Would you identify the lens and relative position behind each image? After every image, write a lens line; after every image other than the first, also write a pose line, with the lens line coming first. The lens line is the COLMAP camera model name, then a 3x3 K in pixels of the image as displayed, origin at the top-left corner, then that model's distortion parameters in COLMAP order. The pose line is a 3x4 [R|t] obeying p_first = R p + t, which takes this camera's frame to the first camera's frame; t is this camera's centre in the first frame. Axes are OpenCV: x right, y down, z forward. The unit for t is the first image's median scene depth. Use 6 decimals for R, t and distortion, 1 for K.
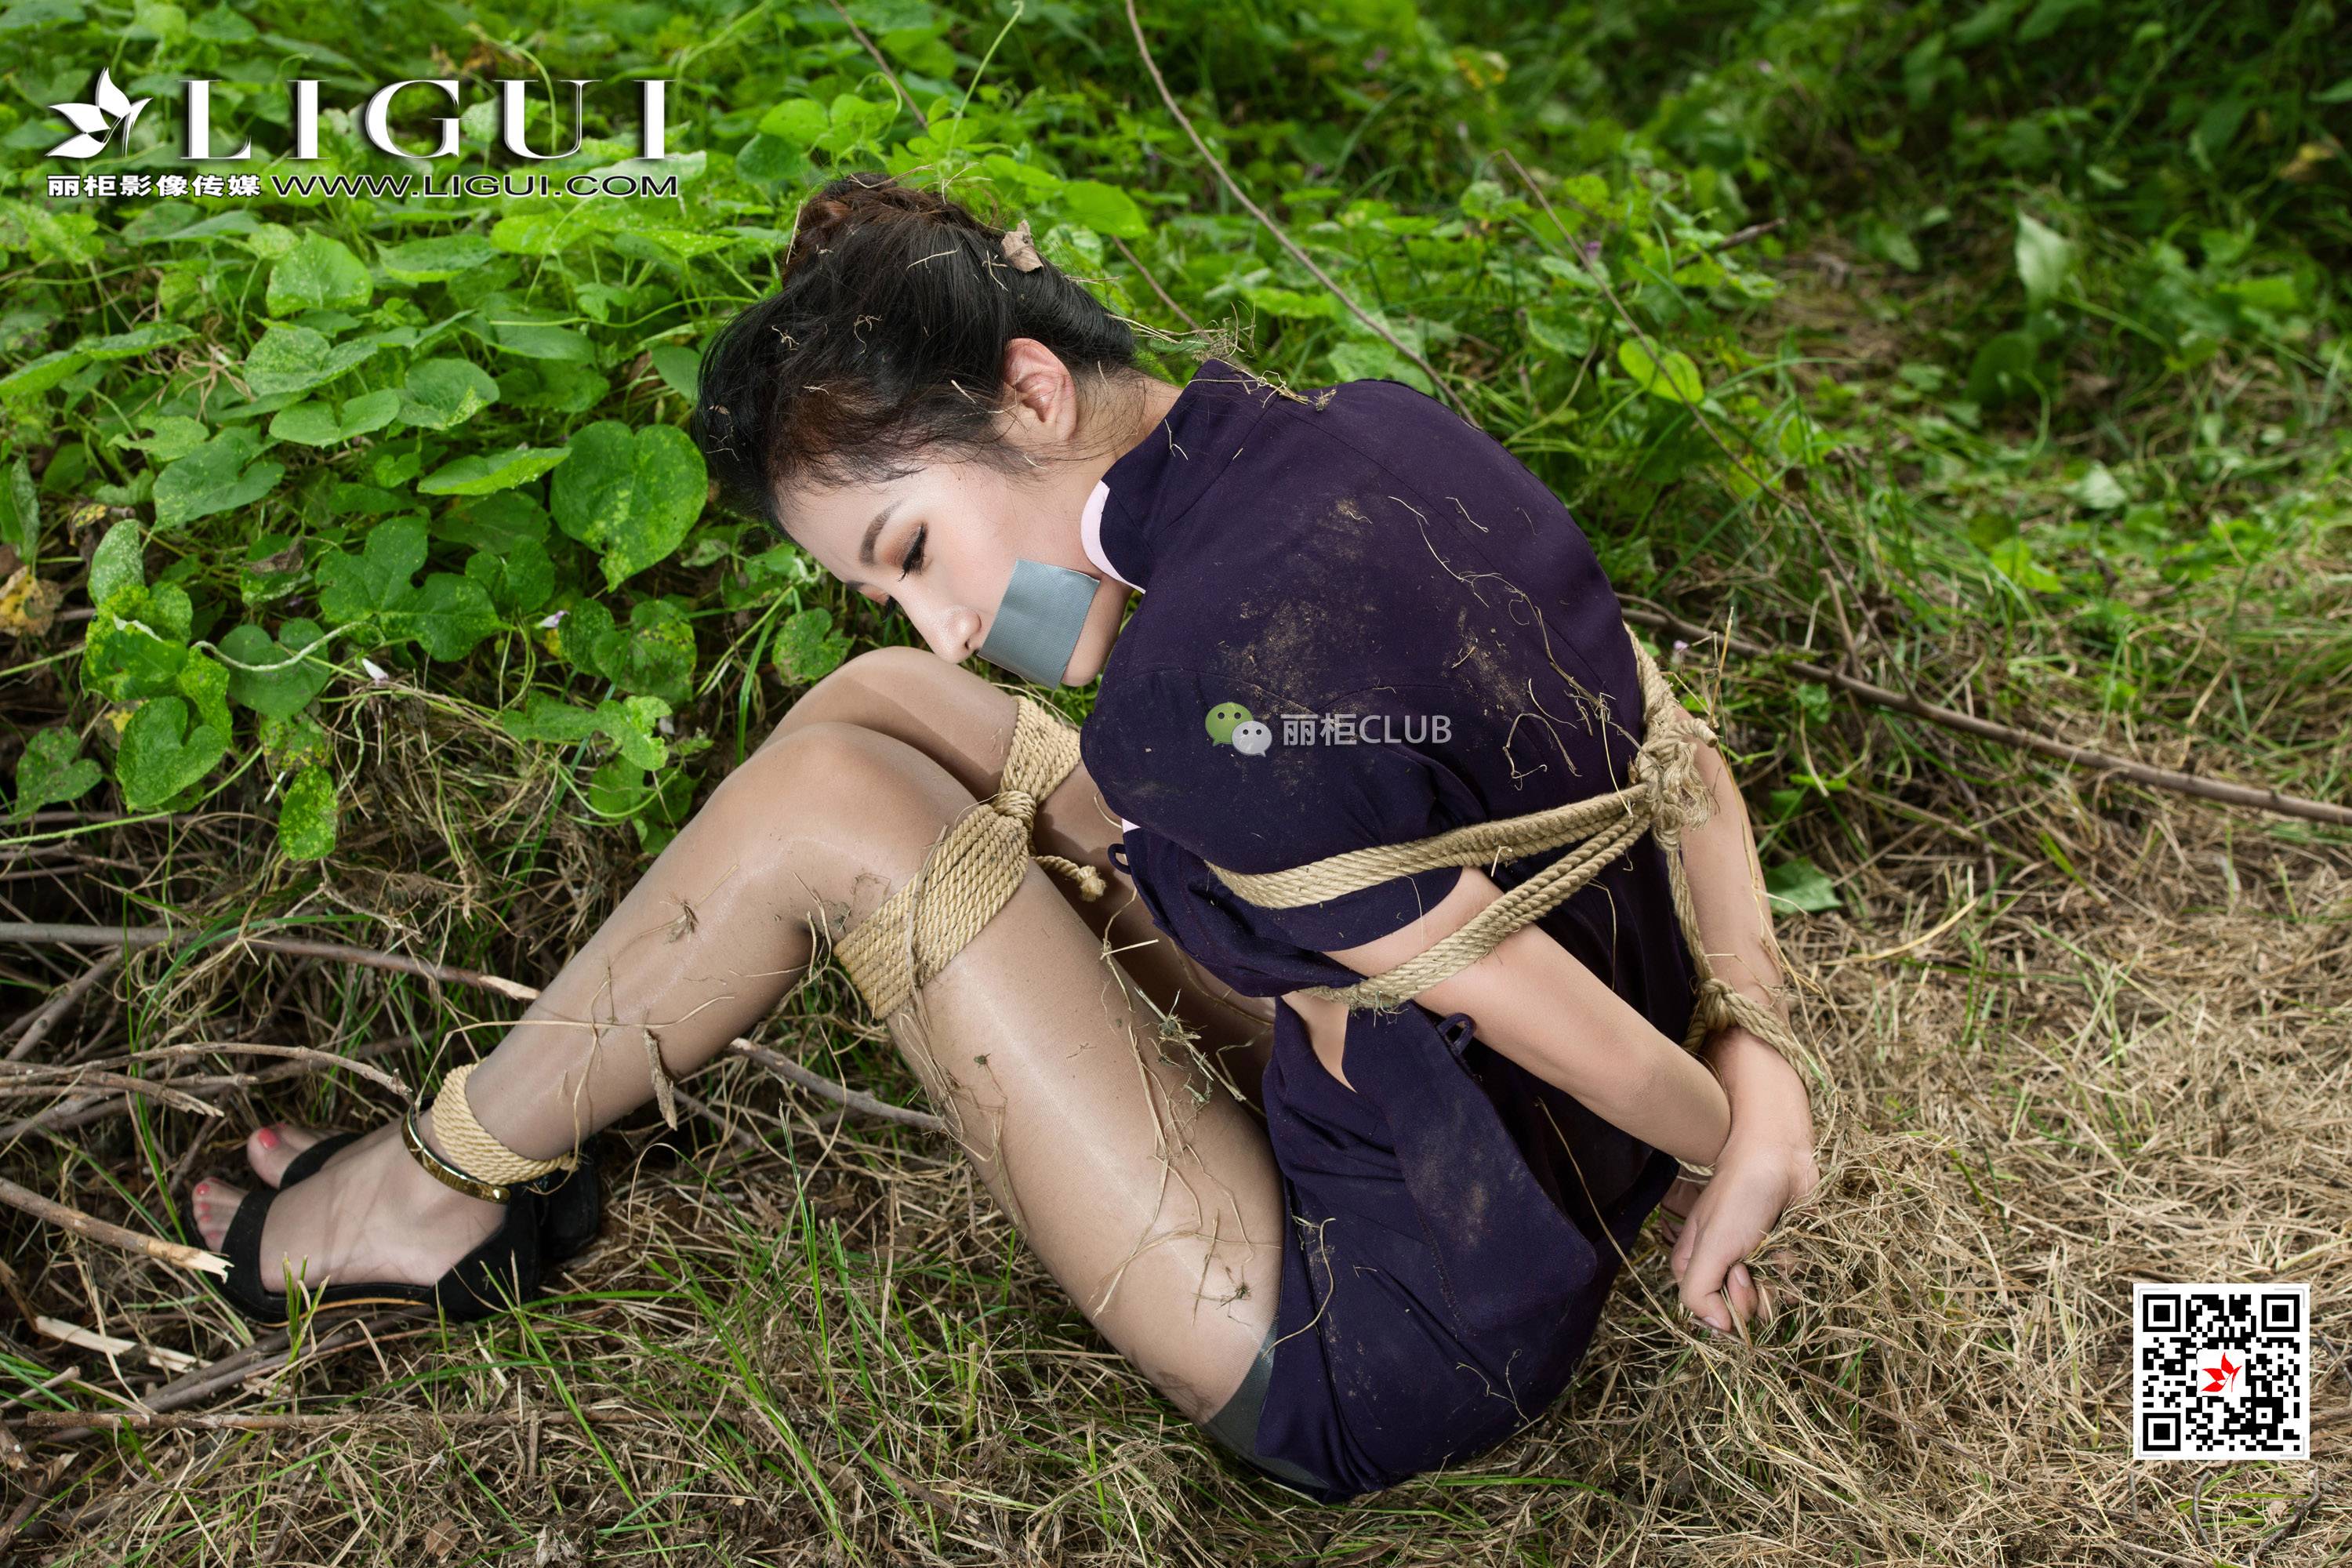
lens RADIAL K [[4891.5, 0, 1192.6], [0, 4891.5, 784.7], [0, 0, 1]] dist [-0.080266, 0.000000]
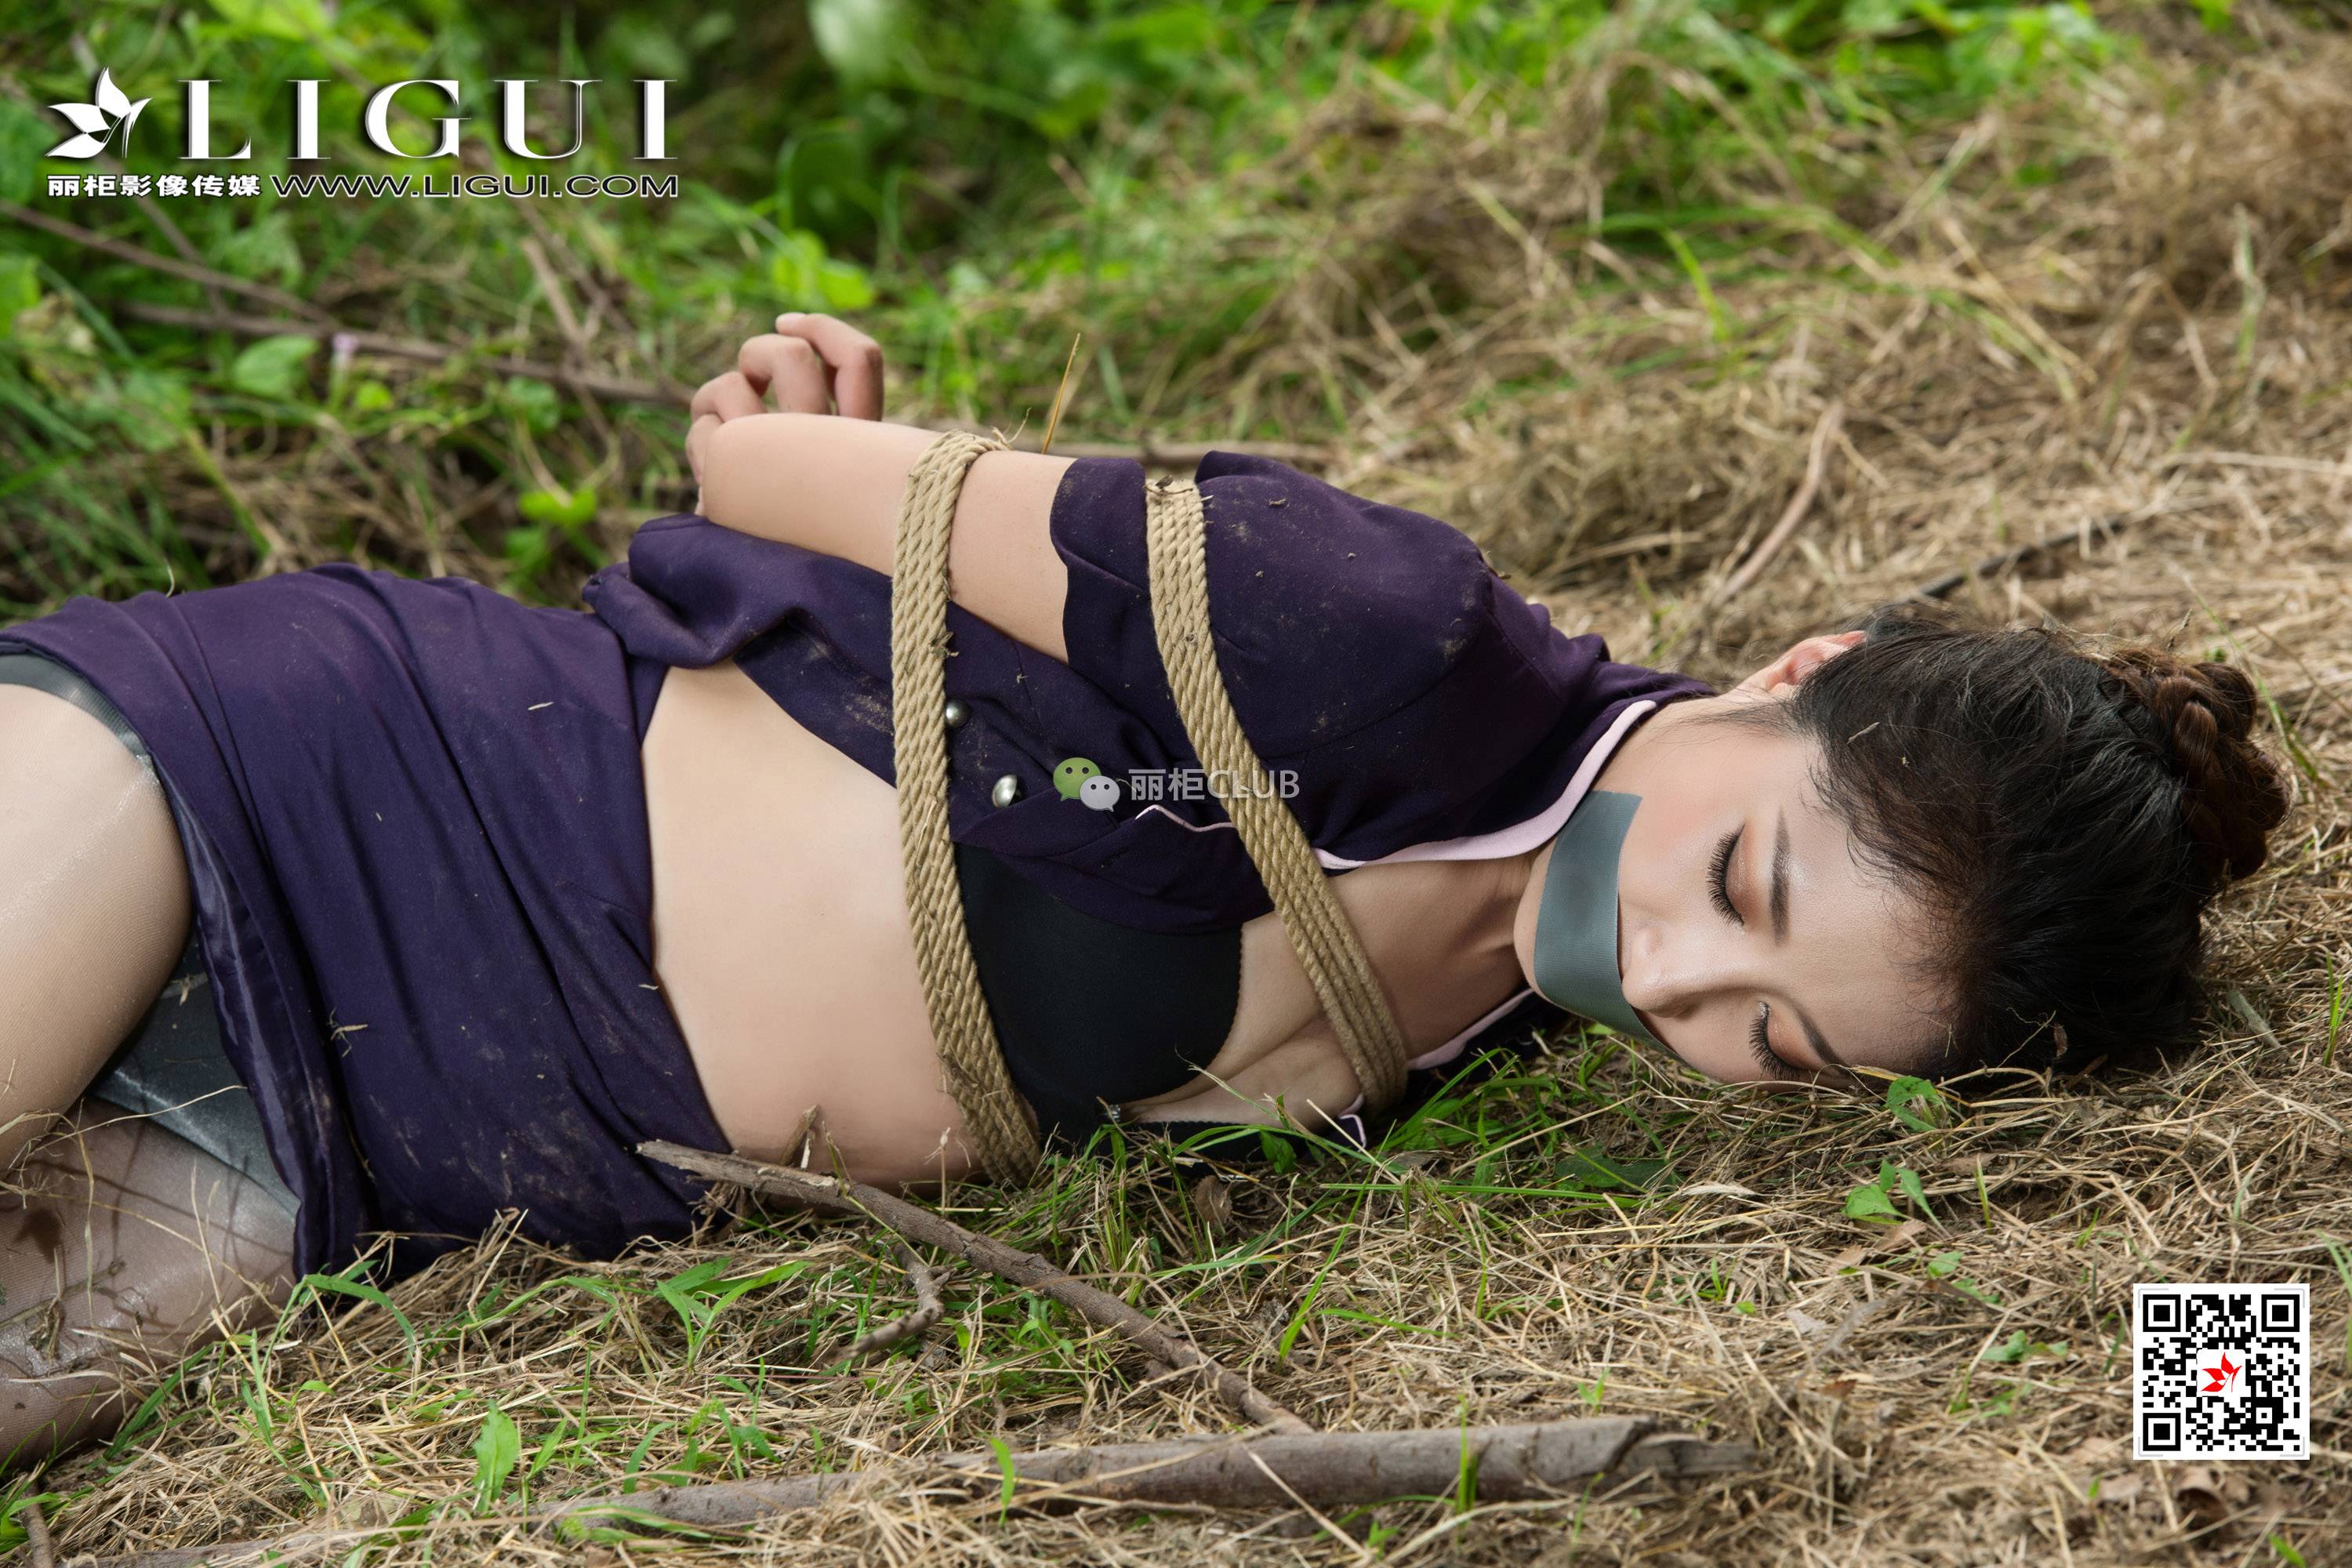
lens RADIAL K [[10003.8, 0, 1168.3], [0, 10003.8, 734.9], [0, 0, 1]] dist [1.152431, 0.000000]
pose [[0.978649, -0.124912, 0.163225, -0.035459], [0.146992, 0.980420, -0.131033, 0.245890], [-0.143661, 0.152229, 0.977849, -0.507881]]
